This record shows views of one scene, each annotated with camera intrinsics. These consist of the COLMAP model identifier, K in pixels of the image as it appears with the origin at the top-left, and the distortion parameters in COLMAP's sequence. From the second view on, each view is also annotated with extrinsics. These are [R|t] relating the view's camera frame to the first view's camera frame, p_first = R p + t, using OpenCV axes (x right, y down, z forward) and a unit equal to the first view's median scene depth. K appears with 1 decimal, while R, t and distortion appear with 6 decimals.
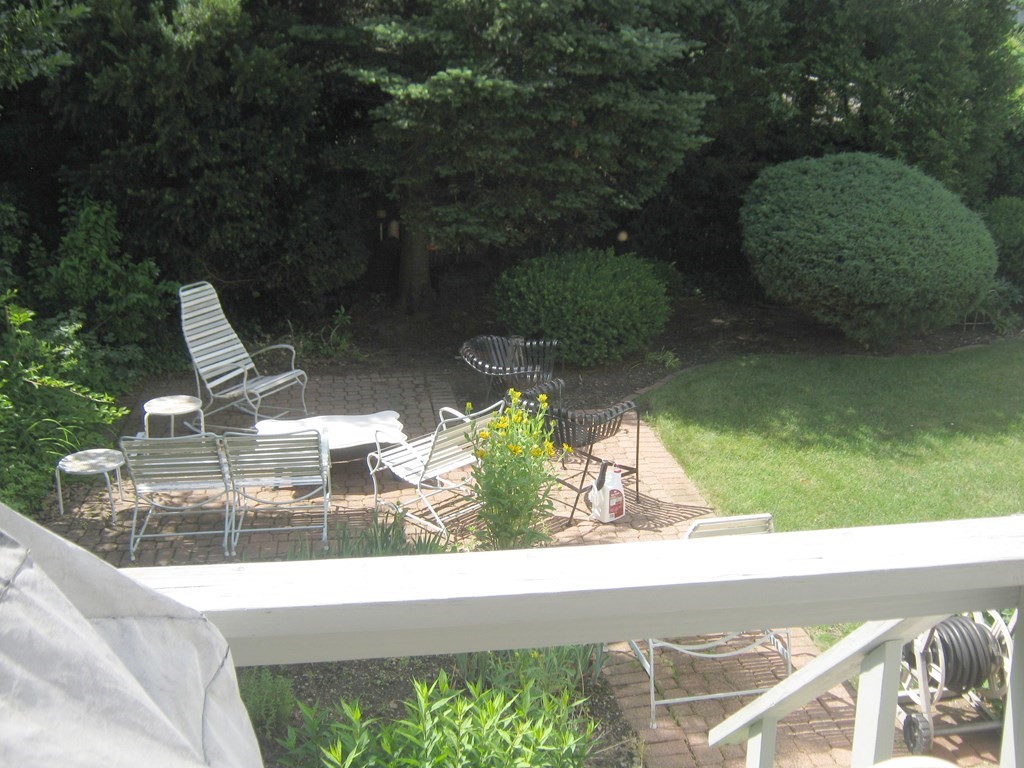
lens RADIAL K [[1122.4, 0, 512.2], [0, 1122.4, 382.9], [0, 0, 1]] dist [-0.095926, 0.000000]
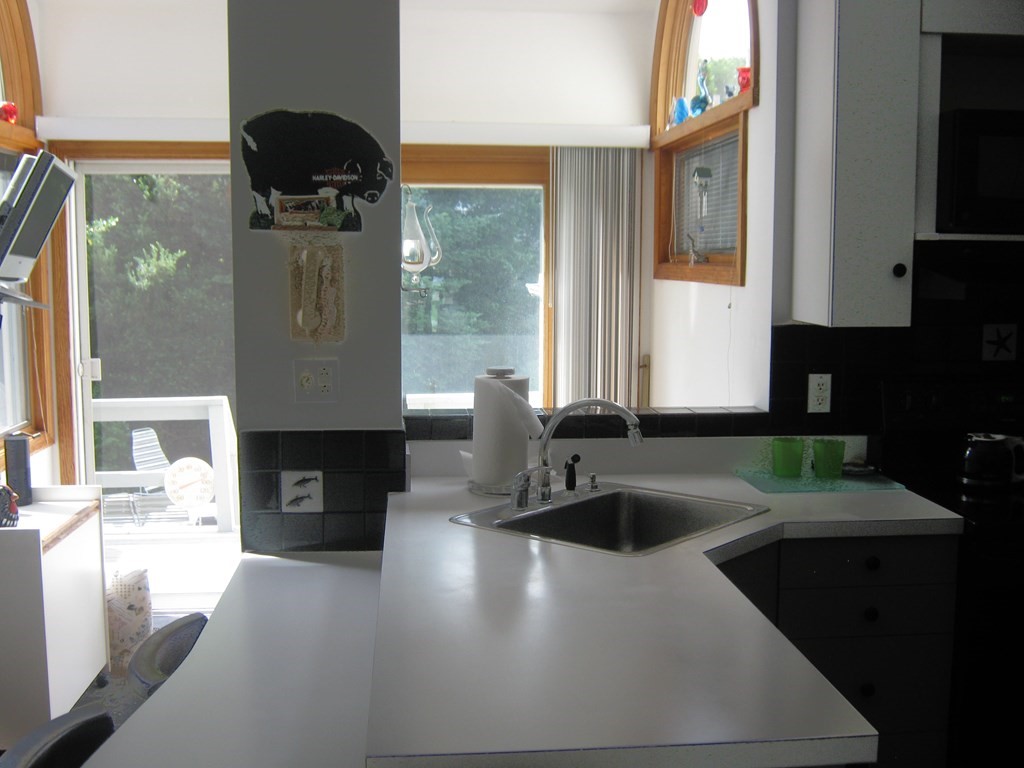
lens RADIAL K [[1122.4, 0, 512.3], [0, 1122.4, 385.3], [0, 0, 1]] dist [-0.095926, 0.000000]
pose [[0.998363, -0.010587, -0.056204, 0.355755], [-0.000902, 0.979679, -0.200572, 0.178373], [0.057185, 0.200294, 0.978065, -0.592223]]
